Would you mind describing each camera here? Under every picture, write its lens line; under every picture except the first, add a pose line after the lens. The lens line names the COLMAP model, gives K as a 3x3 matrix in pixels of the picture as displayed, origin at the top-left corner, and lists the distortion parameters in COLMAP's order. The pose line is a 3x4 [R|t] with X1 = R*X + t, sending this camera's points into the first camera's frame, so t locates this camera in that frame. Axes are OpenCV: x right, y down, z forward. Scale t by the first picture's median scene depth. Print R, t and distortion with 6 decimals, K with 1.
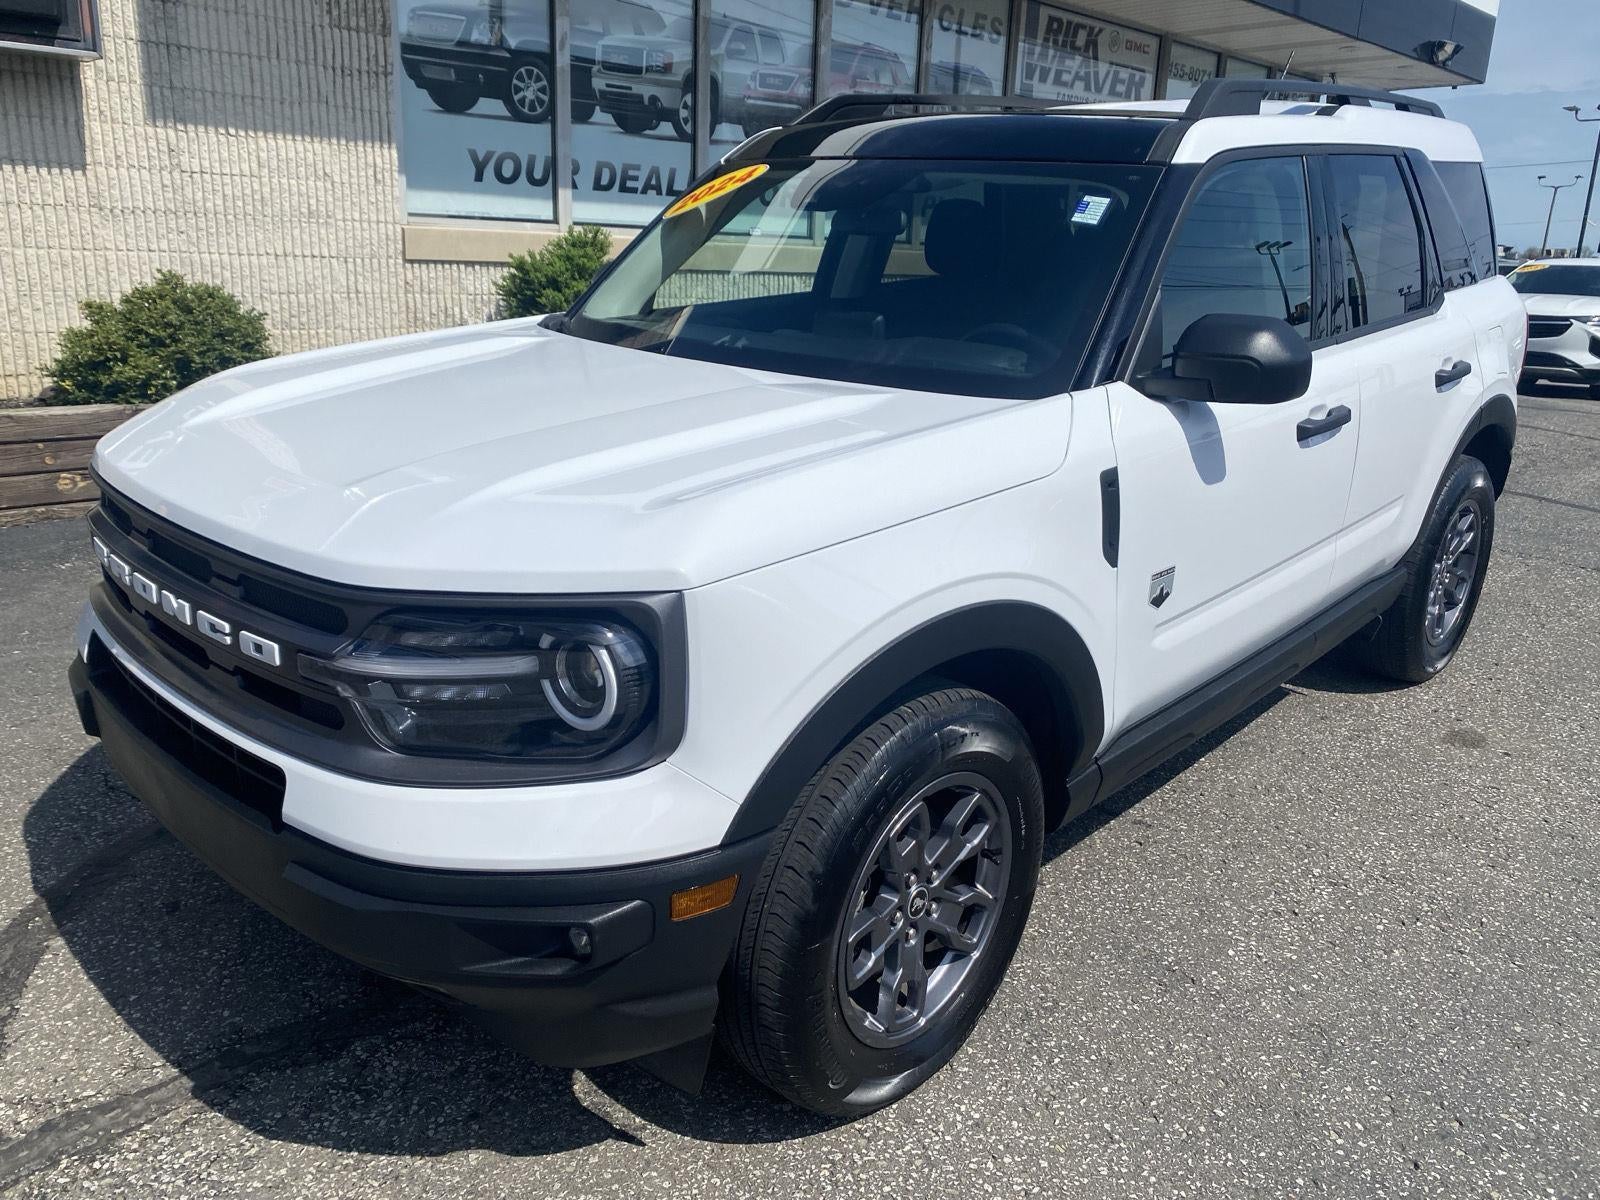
lens RADIAL K [[1225.0, 0, 789.6], [0, 1225.0, 577.9], [0, 0, 1]] dist [0.014275, -0.006930]
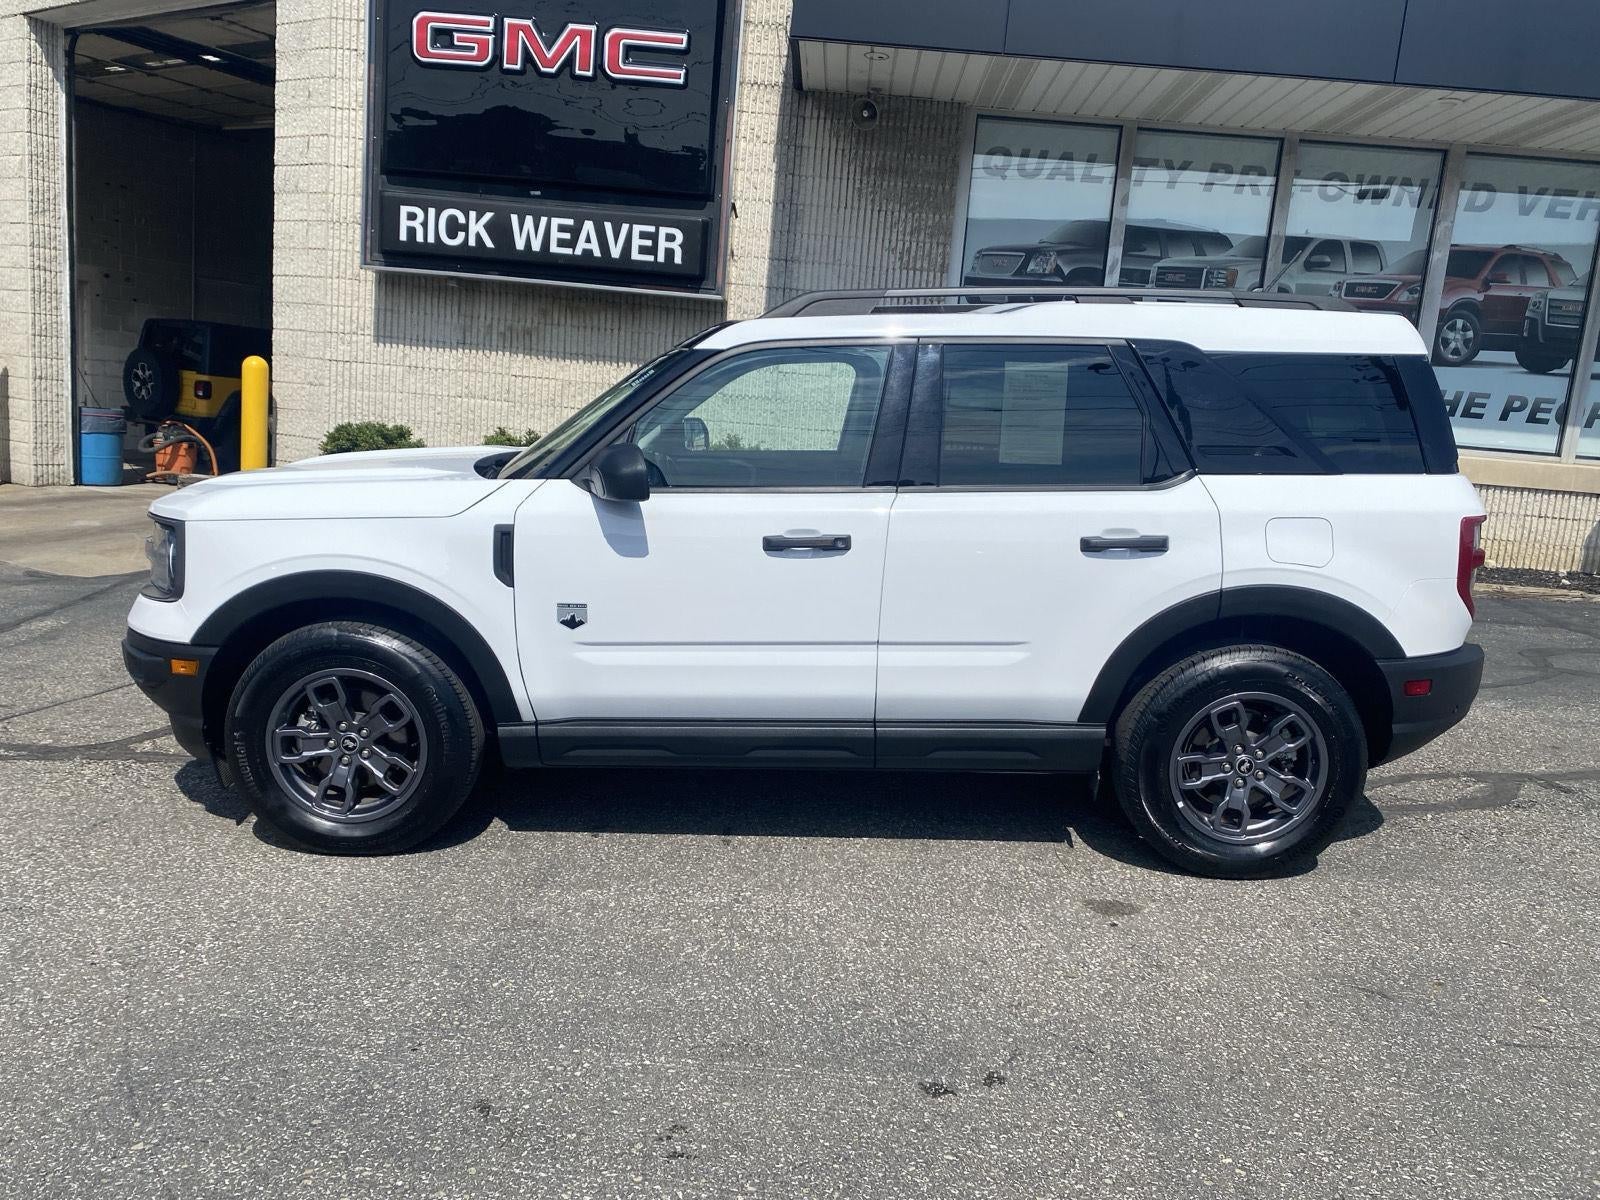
lens RADIAL K [[1216.4, 0, 793.3], [0, 1216.4, 595.7], [0, 0, 1]] dist [0.017619, -0.008427]
pose [[0.701775, 0.132644, -0.699941, 0.531848], [-0.235832, 0.970371, -0.052558, -0.000629], [0.672231, 0.201953, 0.712264, 0.038702]]
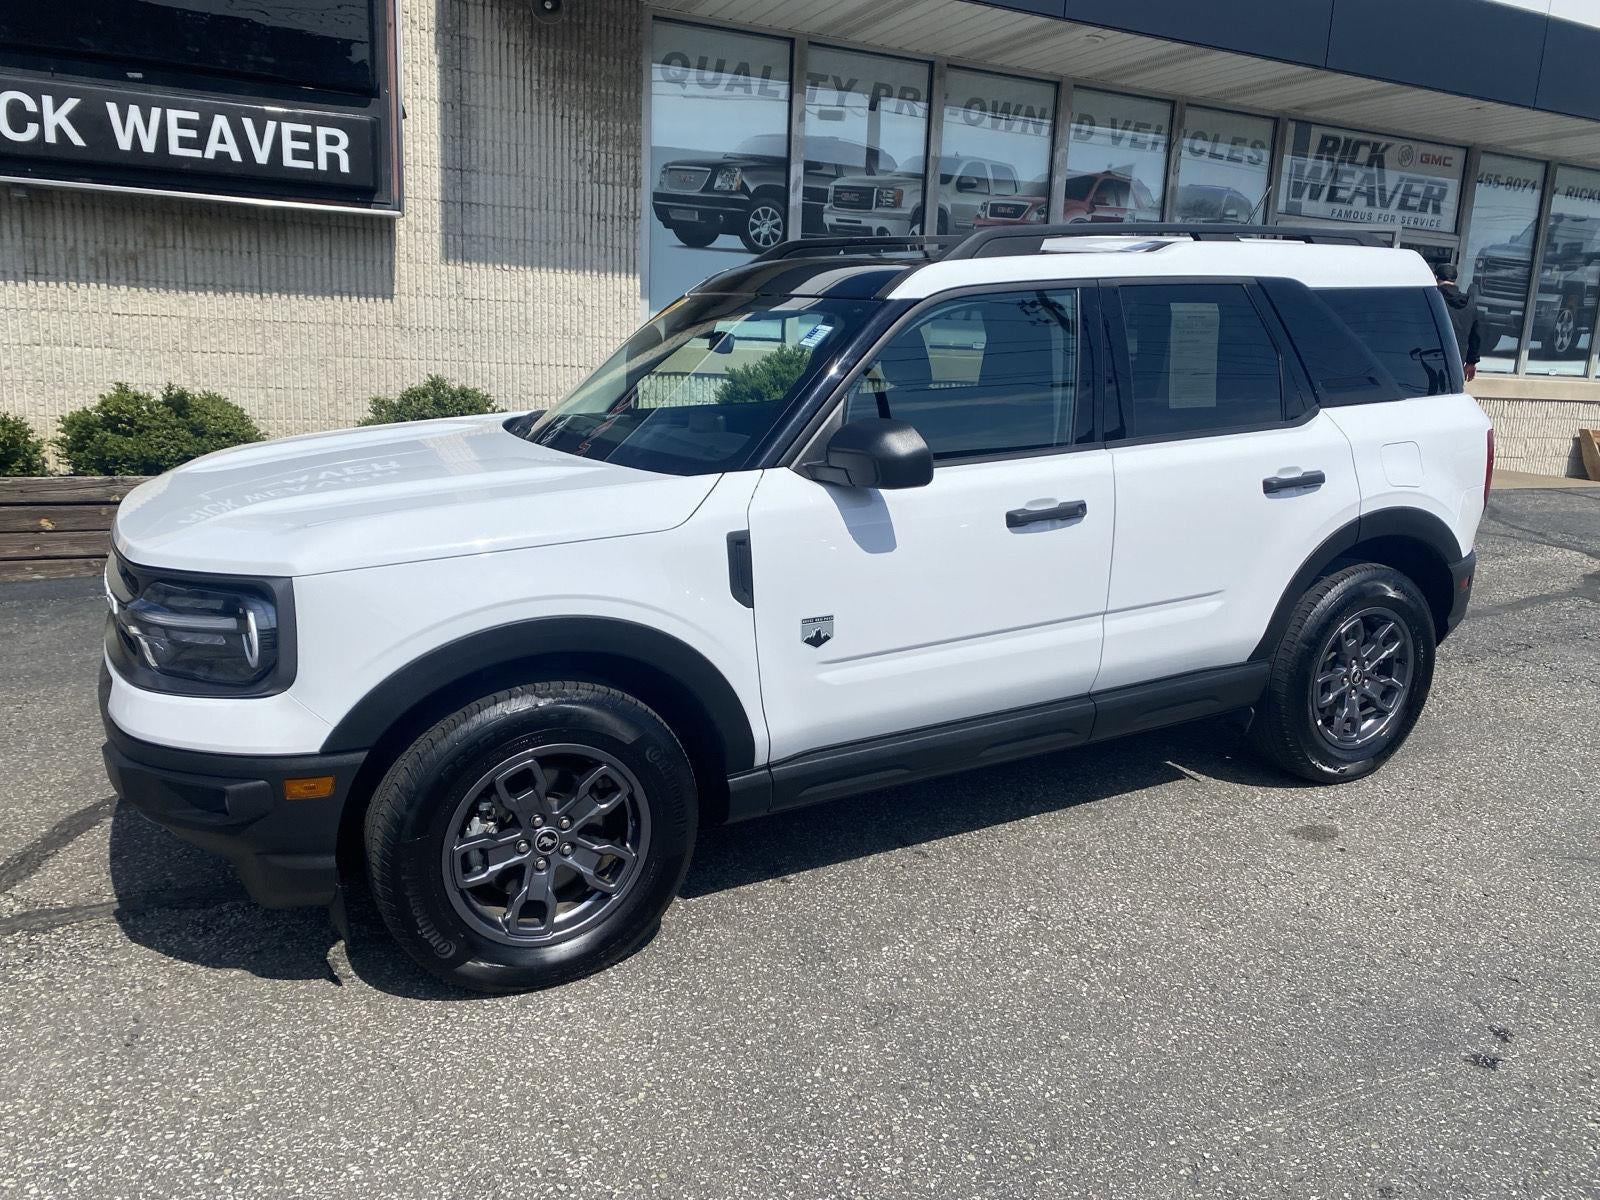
lens RADIAL K [[1222.0, 0, 807.9], [0, 1222.0, 579.8], [0, 0, 1]] dist [0.009807, 0.001066]
pose [[0.951188, 0.061353, -0.302453, 0.229369], [-0.086690, 0.993698, -0.071058, 0.015379], [0.296187, 0.093809, 0.950512, -0.063630]]
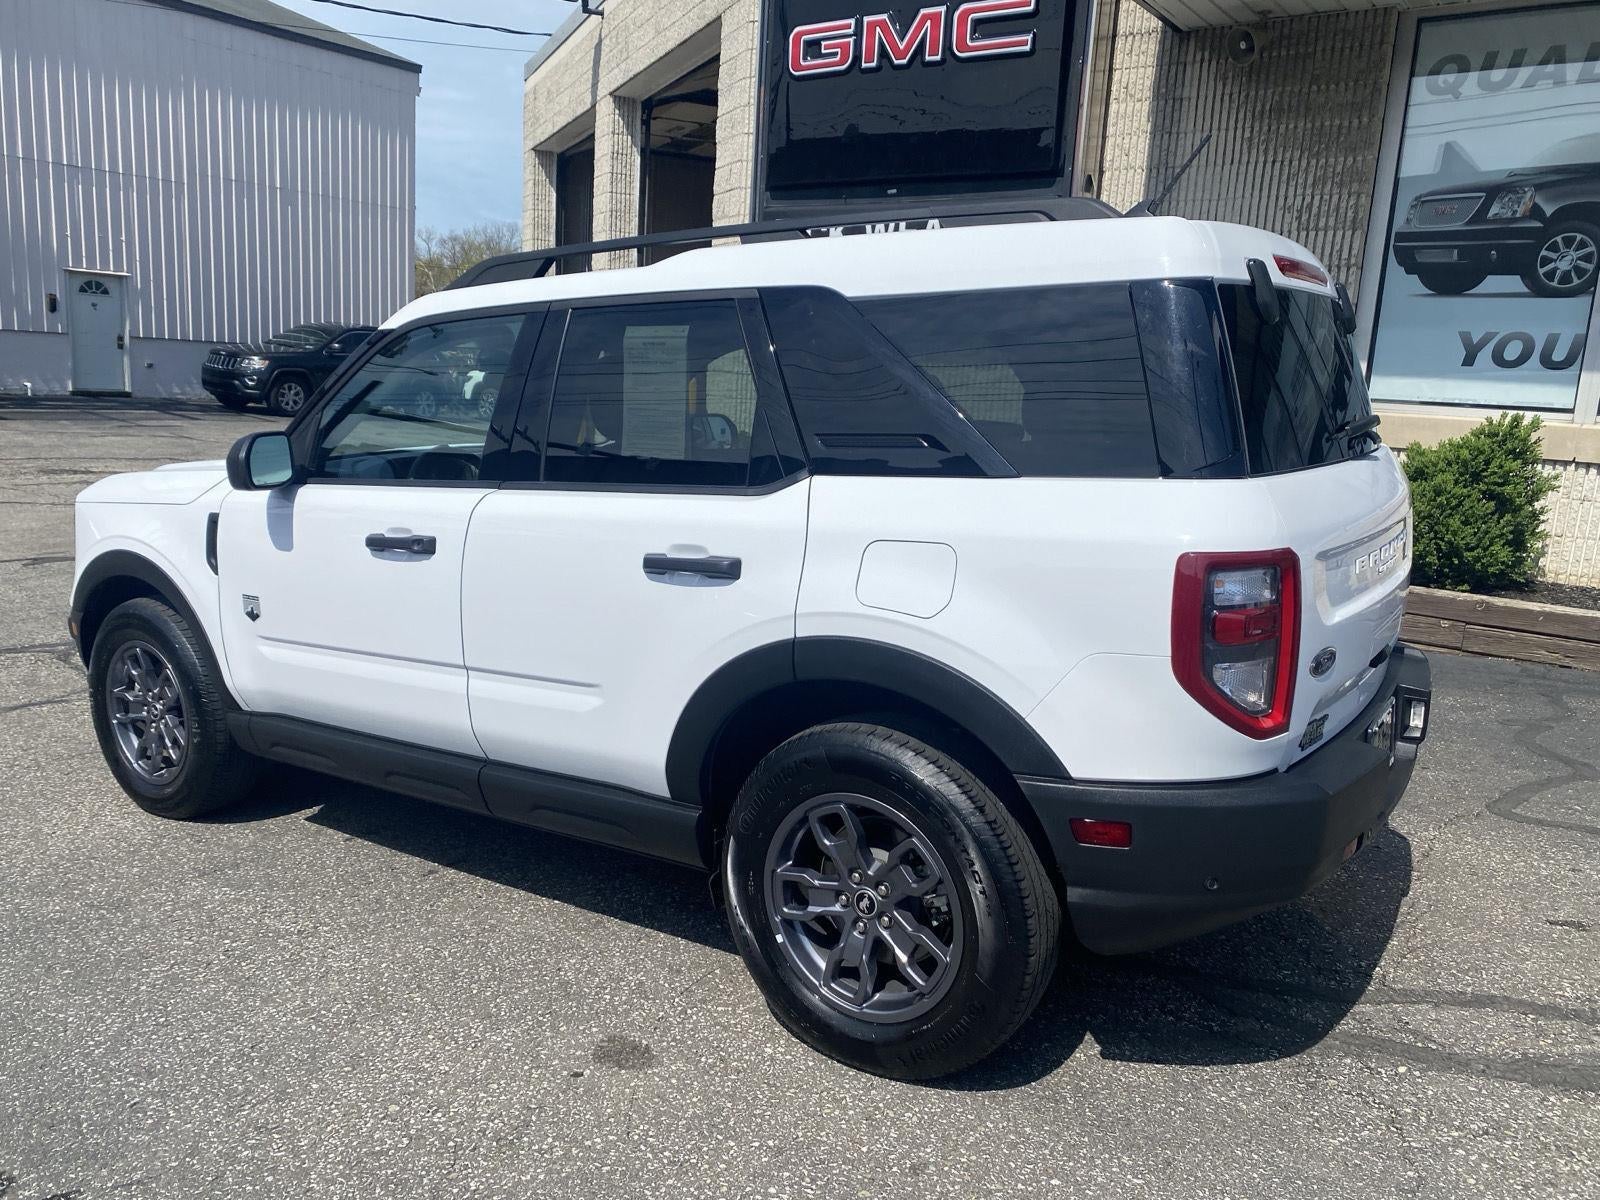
lens RADIAL K [[1217.0, 0, 806.4], [0, 1217.0, 587.9], [0, 0, 1]] dist [0.015903, -0.004700]
pose [[0.178846, 0.150511, -0.972297, 0.642196], [-0.296765, 0.950456, 0.092543, -0.121554], [0.938054, 0.271993, 0.214651, 0.451466]]
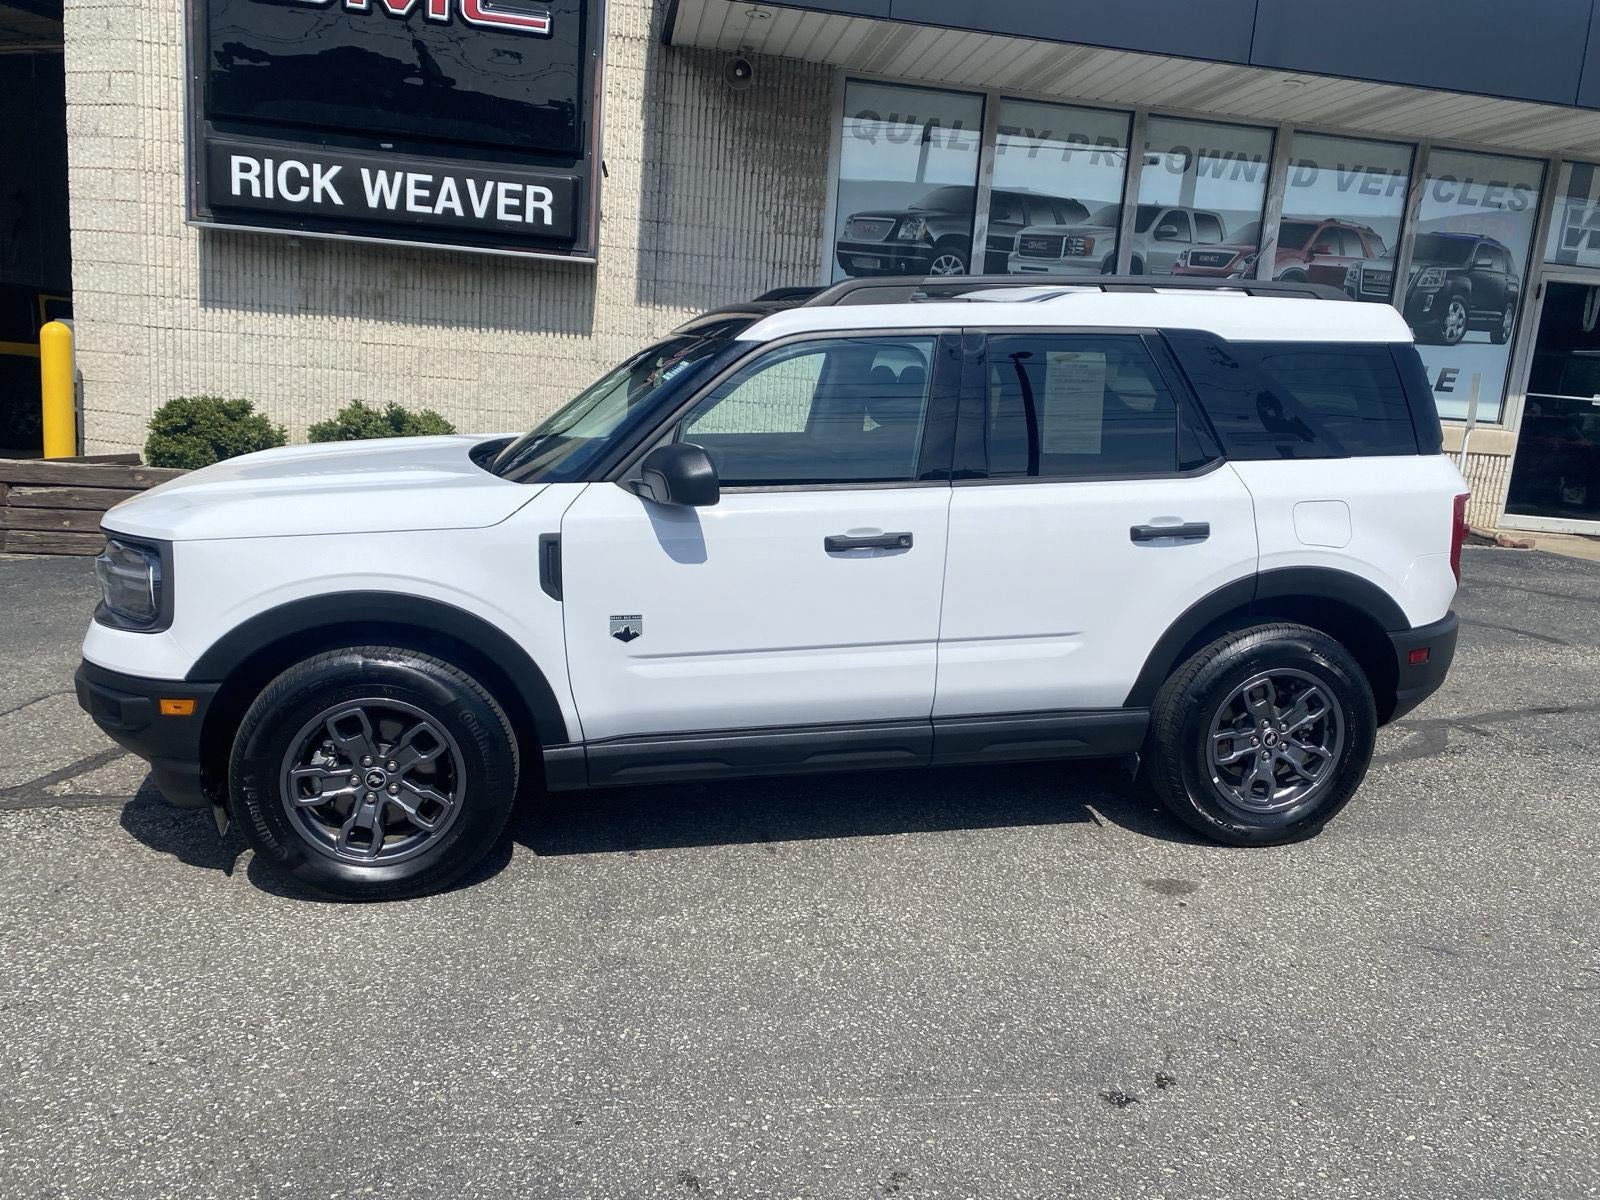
lens RADIAL K [[1217.0, 0, 806.4], [0, 1217.0, 587.9], [0, 0, 1]] dist [0.015903, -0.004700]
pose [[0.826297, 0.122835, -0.549677, 0.428612], [-0.186528, 0.980537, -0.061278, 0.003191], [0.531451, 0.153164, 0.833127, -0.022437]]
